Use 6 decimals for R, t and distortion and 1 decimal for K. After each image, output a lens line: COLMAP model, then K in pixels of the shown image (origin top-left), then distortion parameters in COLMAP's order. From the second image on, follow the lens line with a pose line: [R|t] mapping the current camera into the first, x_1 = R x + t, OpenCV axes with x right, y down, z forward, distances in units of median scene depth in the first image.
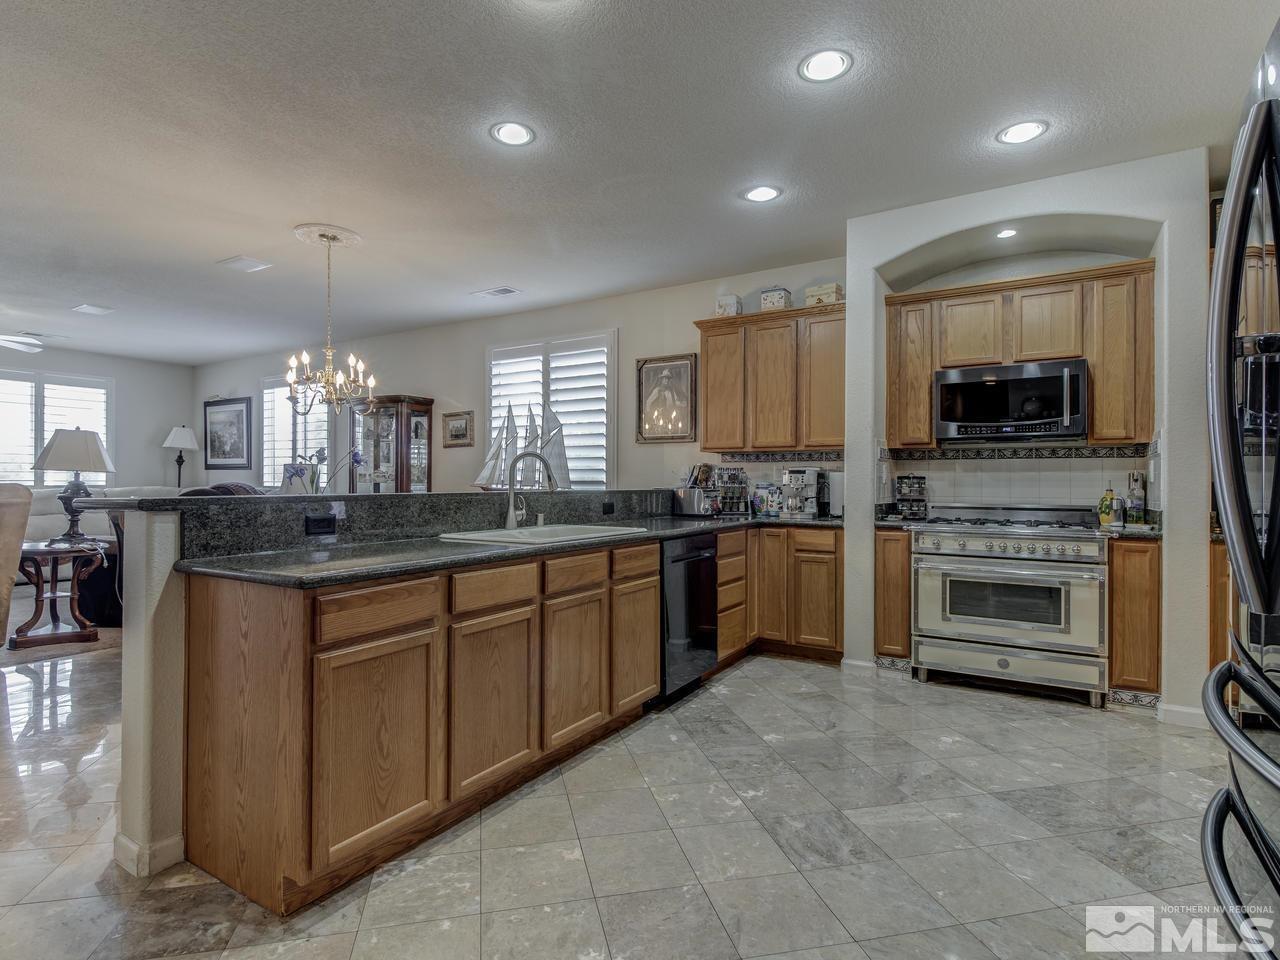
lens RADIAL K [[675.6, 0, 636.8], [0, 675.6, 482.7], [0, 0, 1]] dist [0.008059, -0.002507]
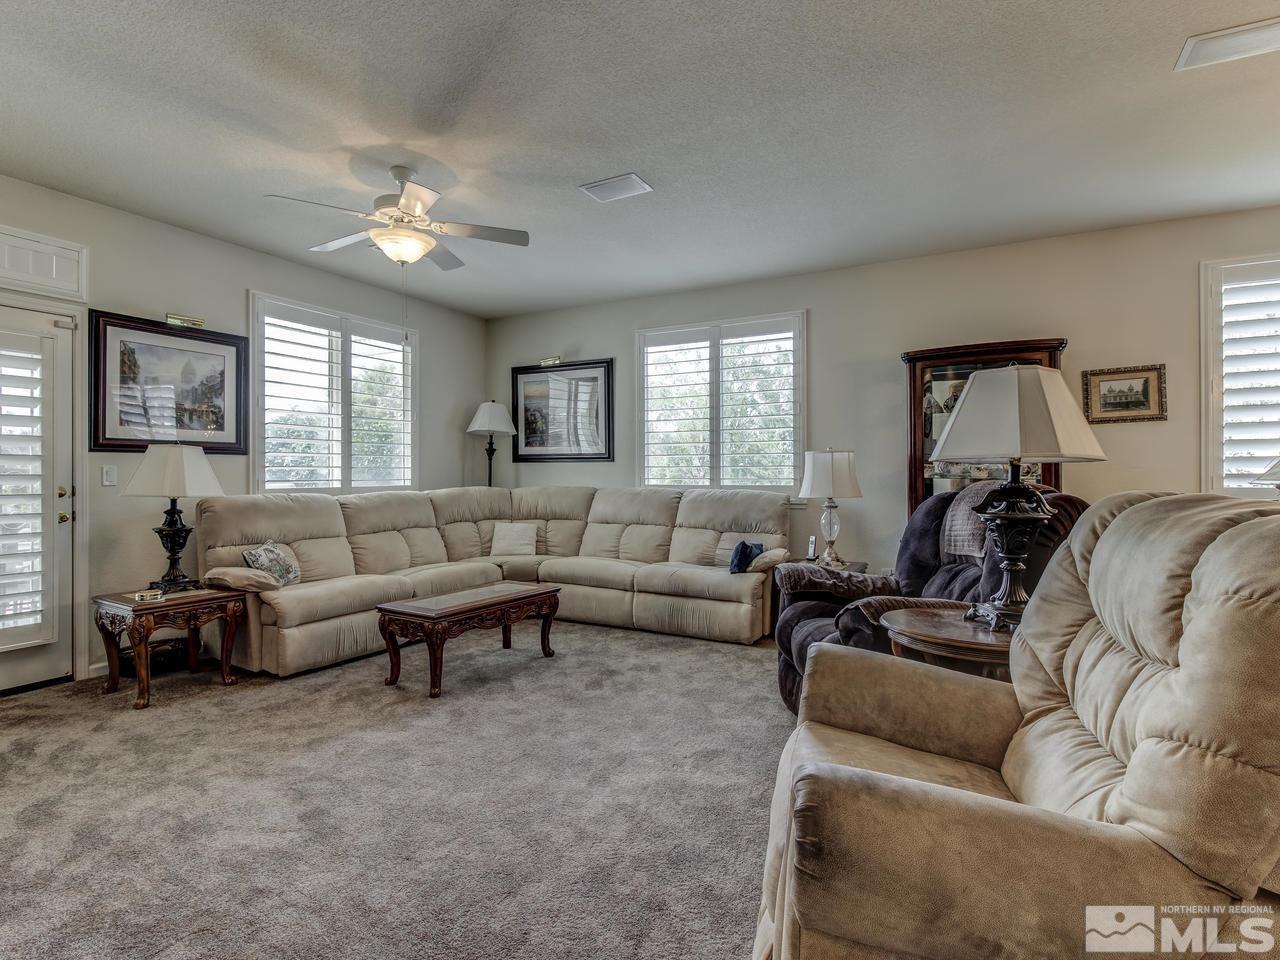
lens RADIAL K [[675.6, 0, 637.7], [0, 675.6, 456.3], [0, 0, 1]] dist [0.008059, -0.002507]
pose [[0.997662, -0.001576, 0.068328, -1.124882], [0.004134, 0.999295, -0.037307, 0.002155], [-0.068221, 0.037503, 0.996965, 0.576694]]
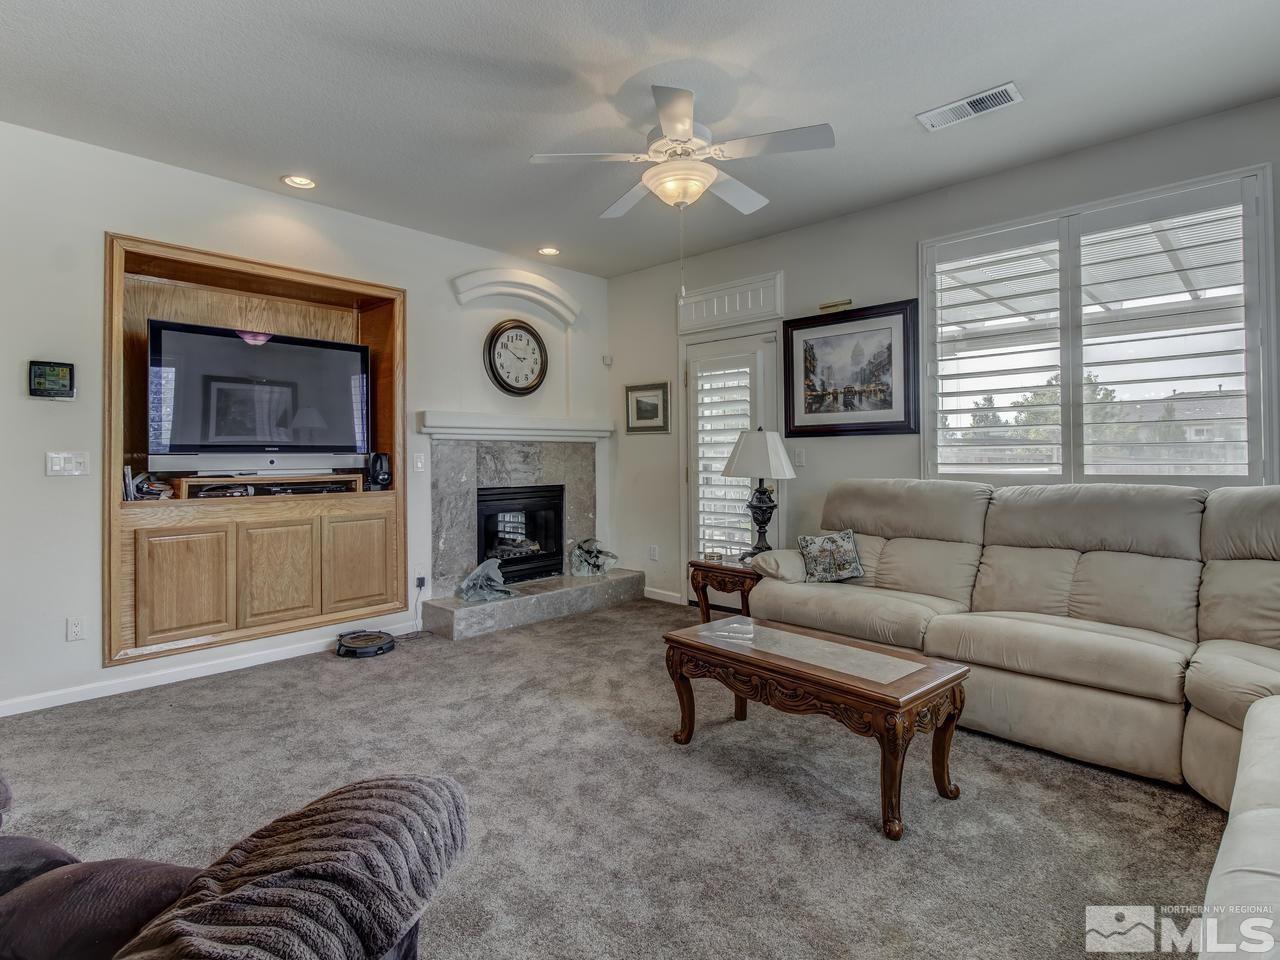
lens RADIAL K [[675.6, 0, 633.0], [0, 675.6, 465.4], [0, 0, 1]] dist [0.008059, -0.002507]
pose [[-0.211266, 0.012978, -0.977342, -0.700575], [-0.002613, 0.999901, 0.013843, -0.009756], [0.977425, 0.005478, -0.211211, 1.440092]]
